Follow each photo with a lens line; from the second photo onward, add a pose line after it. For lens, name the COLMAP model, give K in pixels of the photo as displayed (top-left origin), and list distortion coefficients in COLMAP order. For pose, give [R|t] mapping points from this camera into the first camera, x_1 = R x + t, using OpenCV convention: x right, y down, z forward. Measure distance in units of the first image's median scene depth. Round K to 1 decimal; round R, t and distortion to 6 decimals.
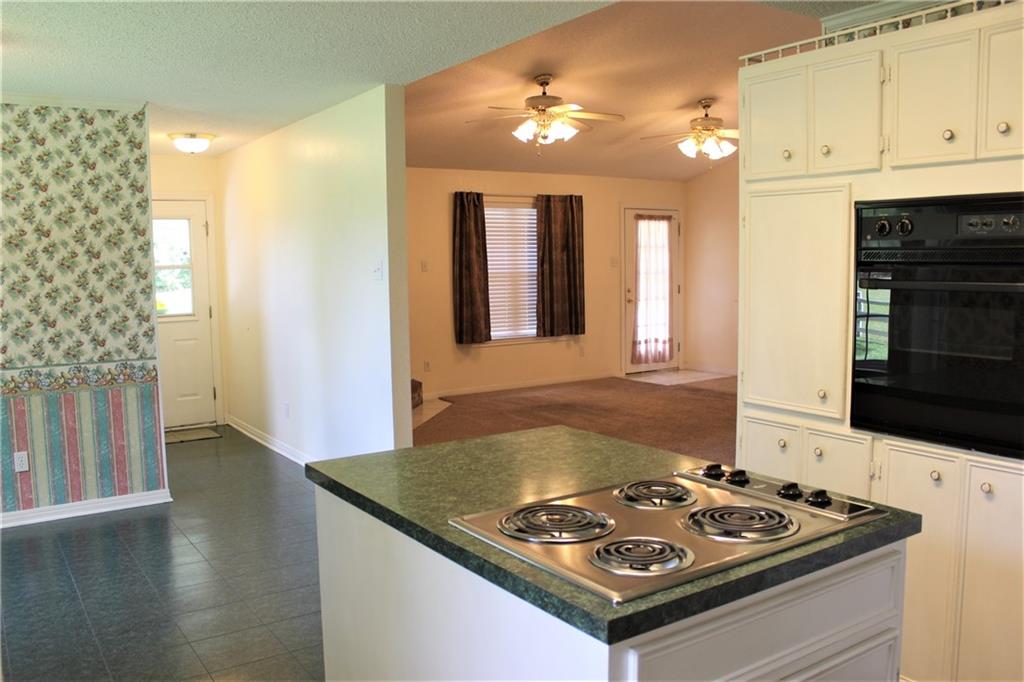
lens RADIAL K [[866.0, 0, 521.8], [0, 866.0, 343.1], [0, 0, 1]] dist [-0.160091, 0.145244]
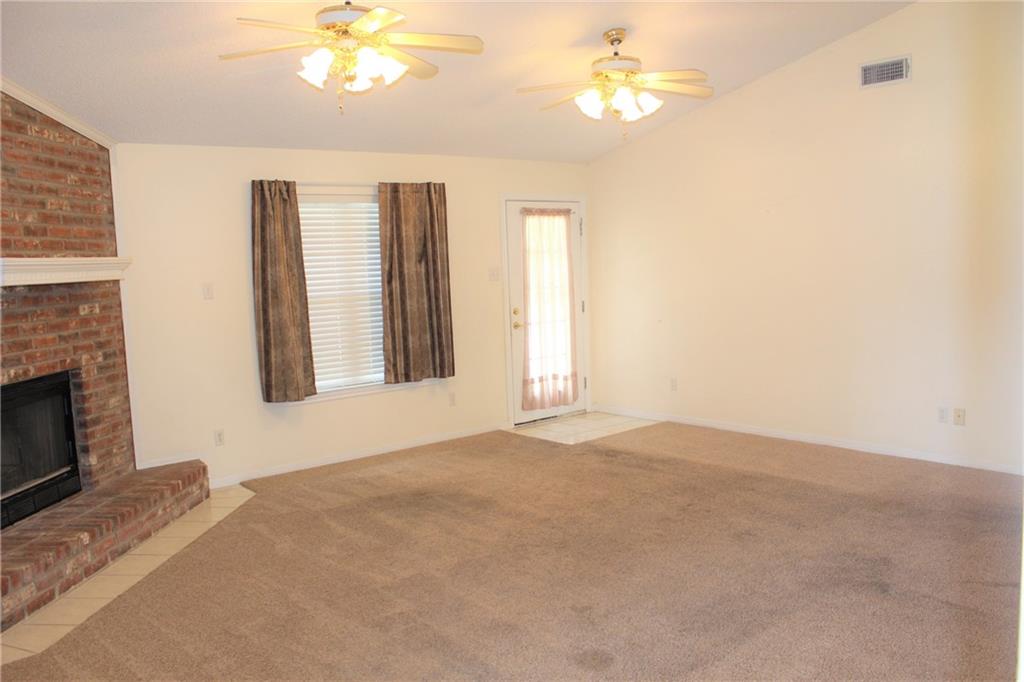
lens RADIAL K [[851.0, 0, 517.8], [0, 851.0, 341.7], [0, 0, 1]] dist [-0.159804, 0.144263]
pose [[0.994502, -0.031680, 0.099806, 0.059930], [0.031516, 0.999498, 0.003222, -0.042682], [-0.099858, -0.000058, 0.995002, 0.314565]]
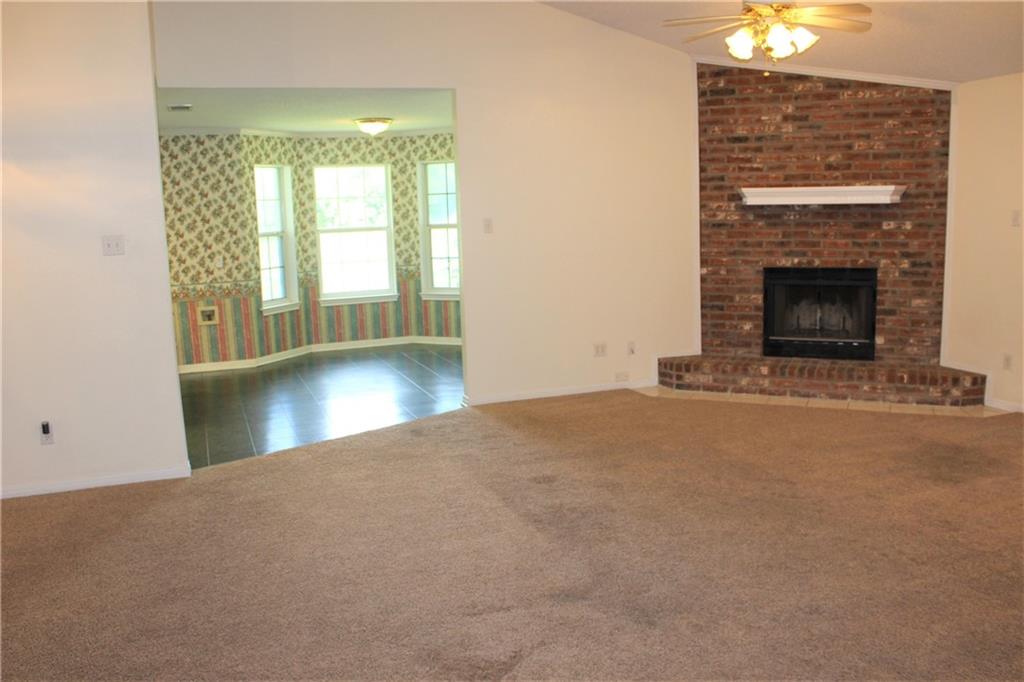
lens RADIAL K [[858.2, 0, 512.0], [0, 858.2, 341.0], [0, 0, 1]] dist [-0.170372, 0.159718]
pose [[-0.237623, 0.173093, -0.955811, 0.602719], [-0.063491, 0.979123, 0.193099, -0.090789], [0.969280, 0.106570, -0.221672, 0.736476]]
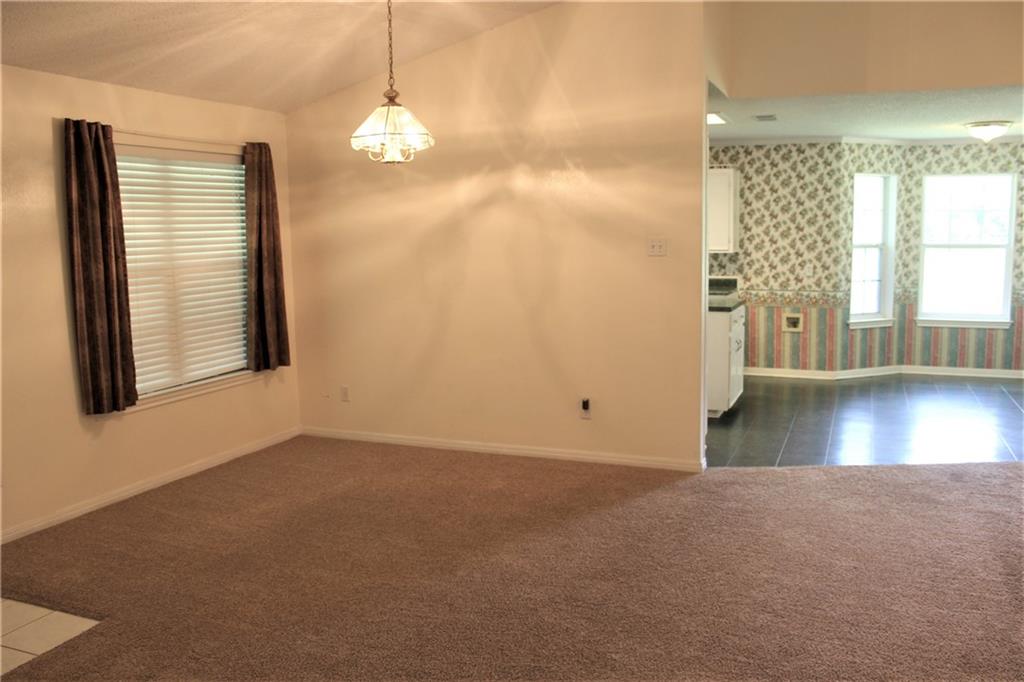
lens RADIAL K [[851.0, 0, 517.8], [0, 851.0, 341.7], [0, 0, 1]] dist [-0.159804, 0.144263]
pose [[-0.839202, 0.096404, -0.535207, 0.547399], [-0.030361, 0.974322, 0.223105, -0.095629], [0.542972, 0.203479, -0.814725, 0.800042]]
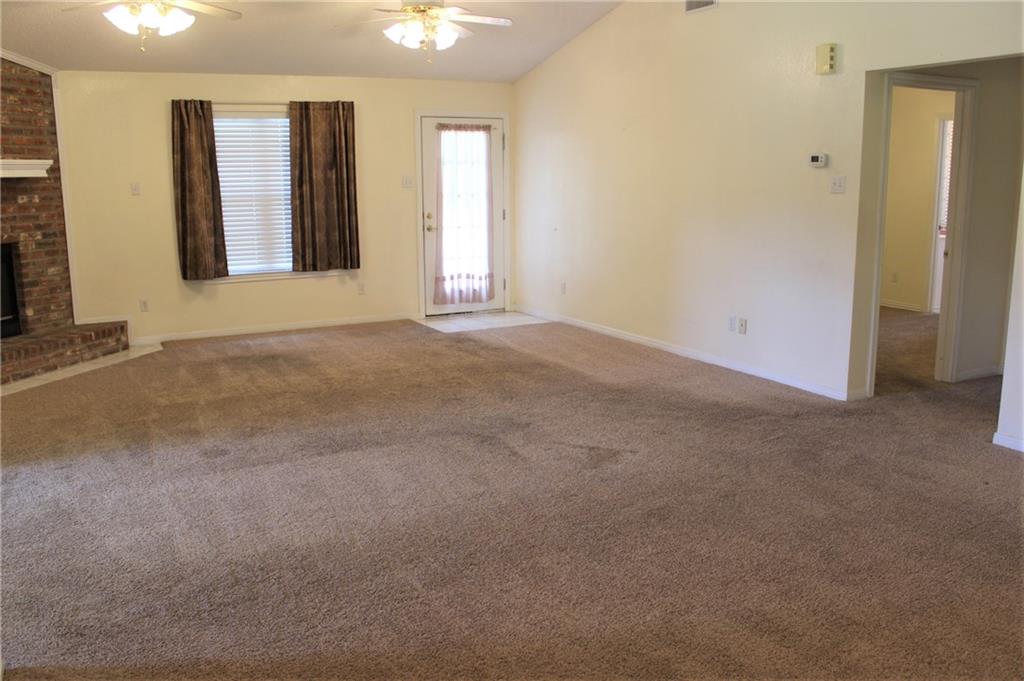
lens RADIAL K [[878.1, 0, 516.1], [0, 878.1, 335.0], [0, 0, 1]] dist [-0.161425, 0.147319]
pose [[0.993726, 0.026682, -0.108611, 0.343422], [-0.017316, 0.996120, 0.086288, -0.023674], [0.110492, -0.083866, 0.990332, 0.187523]]
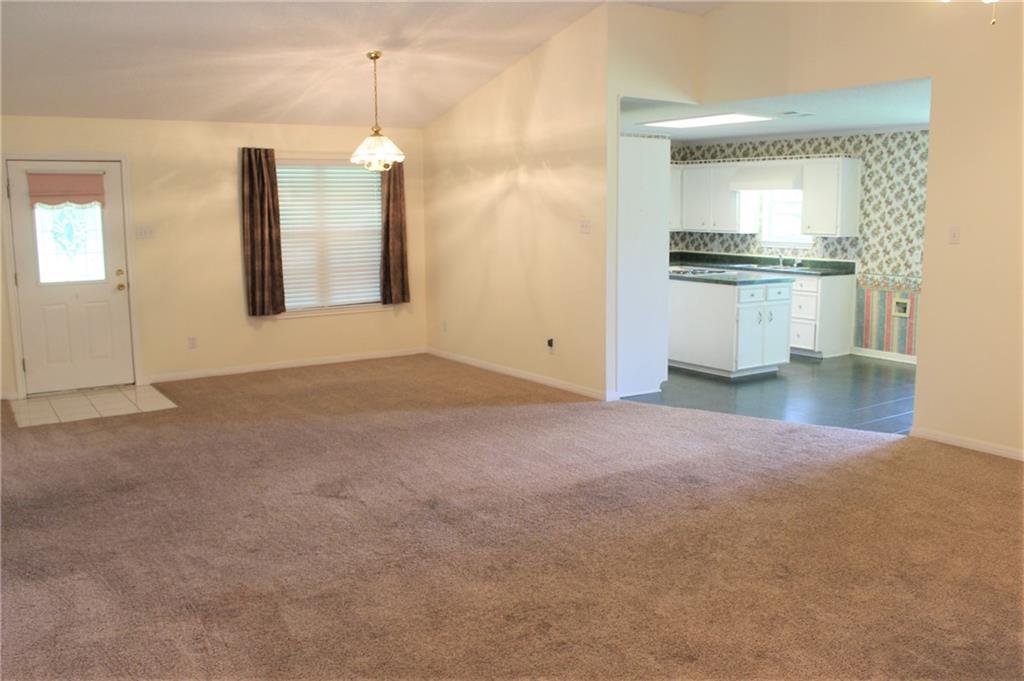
lens RADIAL K [[878.1, 0, 516.1], [0, 878.1, 335.0], [0, 0, 1]] dist [-0.161425, 0.147319]
pose [[-0.999834, 0.016957, 0.006623, 0.220005], [0.018055, 0.970263, 0.241380, -0.128964], [-0.002333, 0.241459, -0.970408, 1.149930]]
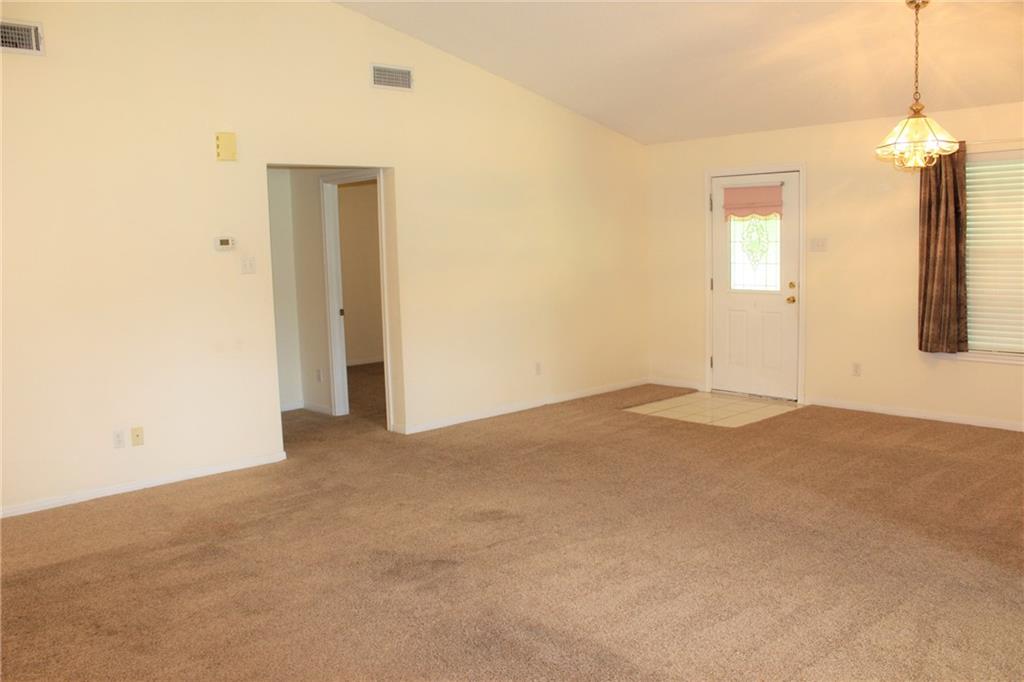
lens RADIAL K [[866.0, 0, 521.8], [0, 866.0, 343.1], [0, 0, 1]] dist [-0.160091, 0.145244]
pose [[-0.147301, -0.106816, 0.983307, -0.152130], [0.130382, 0.983379, 0.126356, -0.076157], [-0.980461, 0.146818, -0.130926, 0.695271]]
